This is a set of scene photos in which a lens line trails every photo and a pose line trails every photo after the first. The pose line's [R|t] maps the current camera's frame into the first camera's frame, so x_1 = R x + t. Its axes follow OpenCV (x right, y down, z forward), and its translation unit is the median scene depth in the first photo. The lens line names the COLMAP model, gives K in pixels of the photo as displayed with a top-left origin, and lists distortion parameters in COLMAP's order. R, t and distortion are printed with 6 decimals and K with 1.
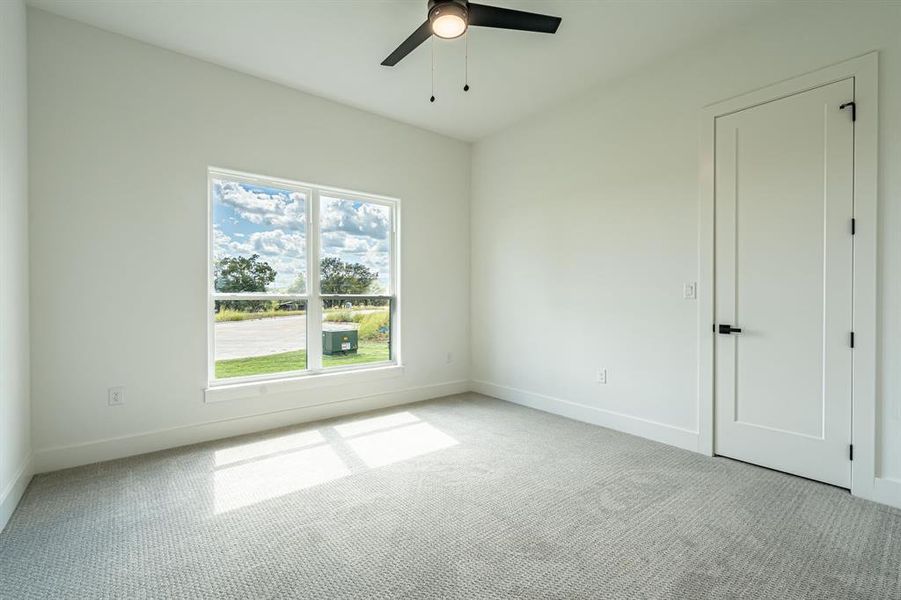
lens RADIAL K [[407.7, 0, 448.5], [0, 407.7, 300.8], [0, 0, 1]] dist [-0.003597, 0.000264]
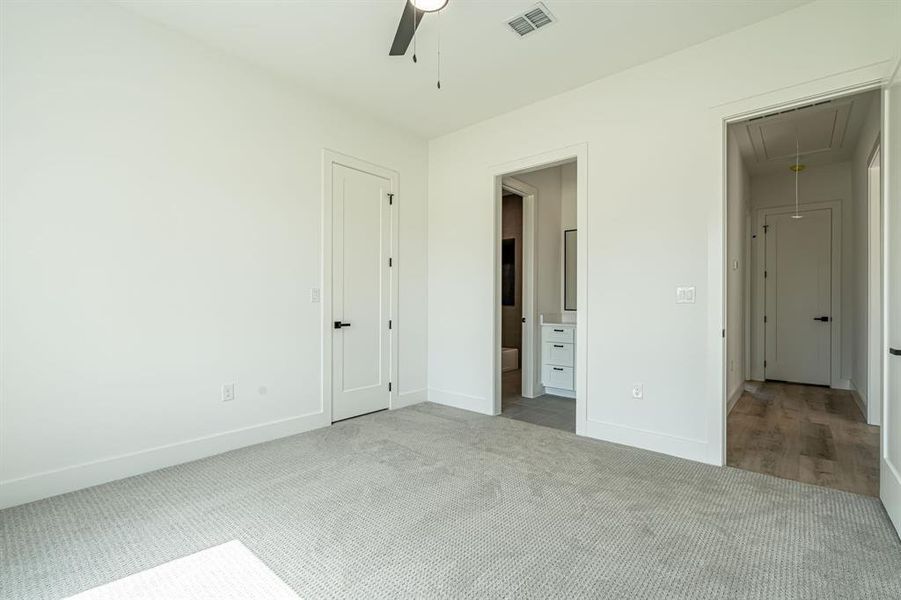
lens RADIAL K [[407.7, 0, 448.3], [0, 407.7, 300.9], [0, 0, 1]] dist [-0.003597, 0.000264]
pose [[-0.193193, 0.002498, 0.981158, -0.720554], [0.000990, 0.999997, -0.002351, -0.005614], [-0.981160, 0.000517, -0.193195, 0.930631]]
